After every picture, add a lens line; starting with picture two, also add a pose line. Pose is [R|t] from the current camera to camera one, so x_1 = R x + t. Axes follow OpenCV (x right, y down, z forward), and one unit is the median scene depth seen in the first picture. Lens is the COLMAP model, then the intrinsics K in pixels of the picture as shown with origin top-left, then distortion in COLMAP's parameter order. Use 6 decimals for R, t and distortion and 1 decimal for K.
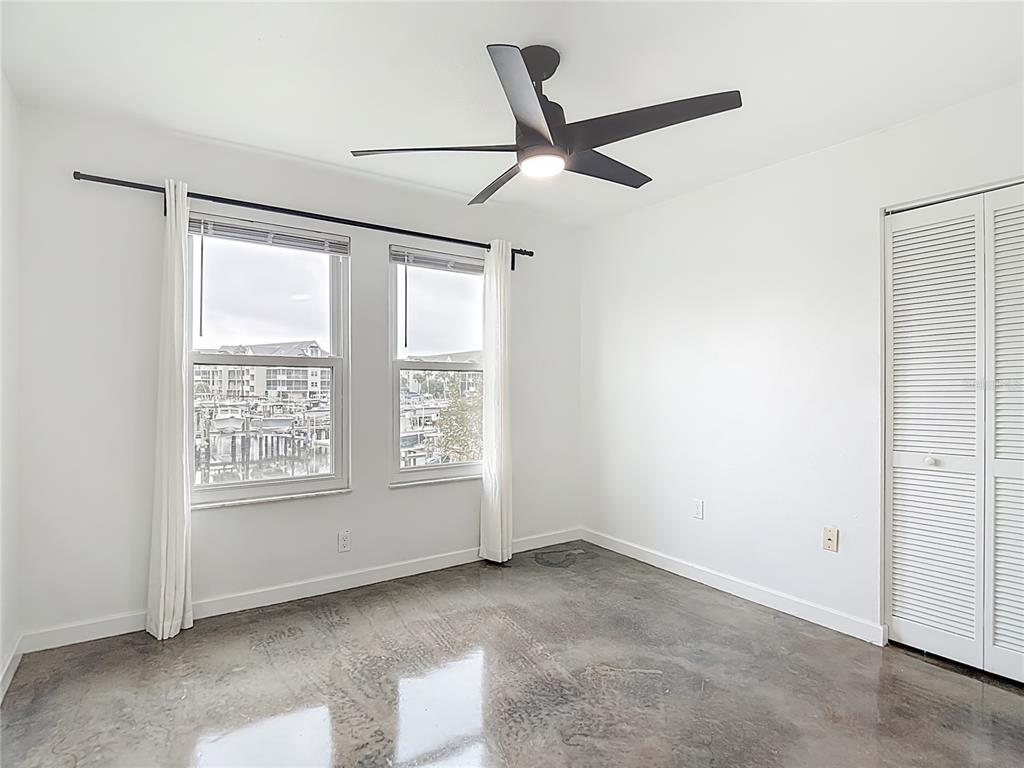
lens RADIAL K [[542.5, 0, 512.4], [0, 542.5, 386.0], [0, 0, 1]] dist [0.001289, -0.013333]
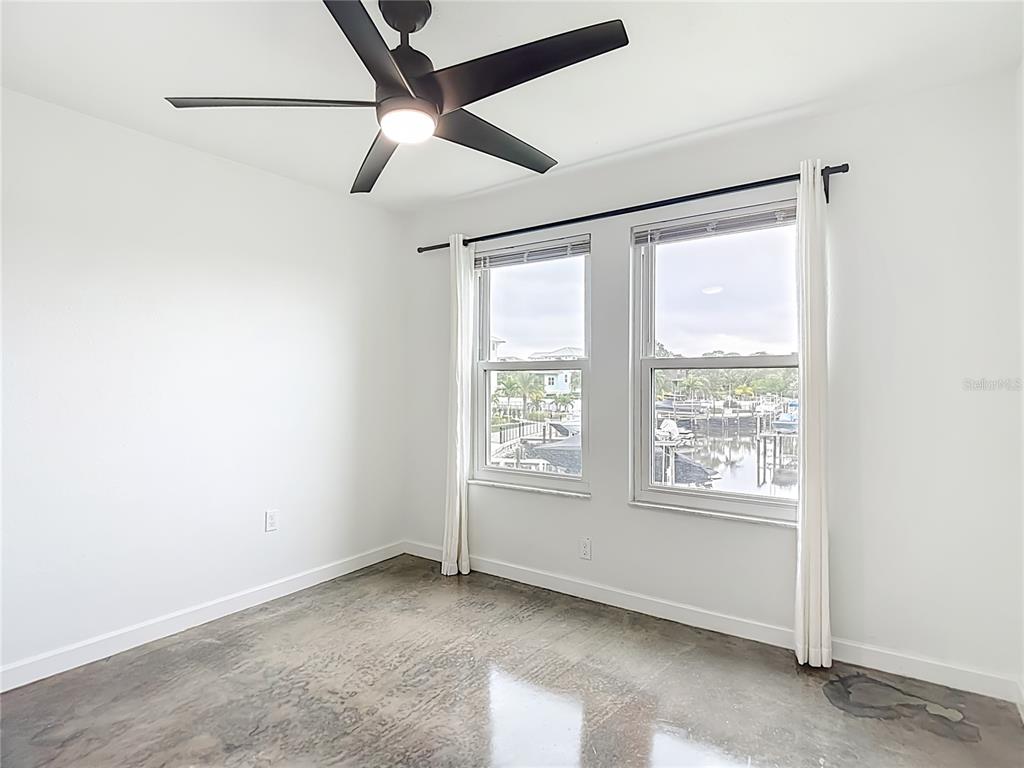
lens RADIAL K [[548.2, 0, 515.6], [0, 548.2, 381.9], [0, 0, 1]] dist [0.043933, -0.055080]
pose [[0.349739, -0.004934, -0.936834, 0.577334], [0.000767, 0.999987, -0.004980, -0.006674], [0.936847, 0.001023, 0.349738, 0.544898]]
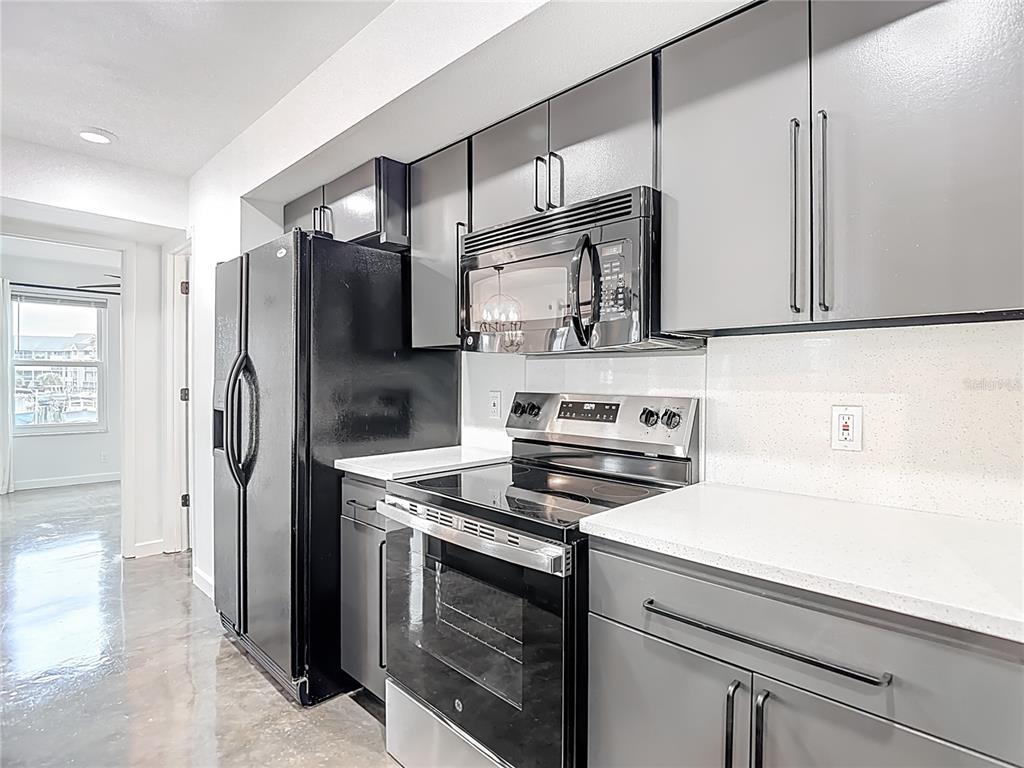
lens RADIAL K [[542.5, 0, 512.4], [0, 542.5, 386.0], [0, 0, 1]] dist [0.001289, -0.013333]
pose [[0.982956, 0.002461, 0.183822, 0.769098], [-0.004768, 0.999915, 0.012109, 0.002654], [-0.183777, -0.012779, 0.982885, -1.161334]]
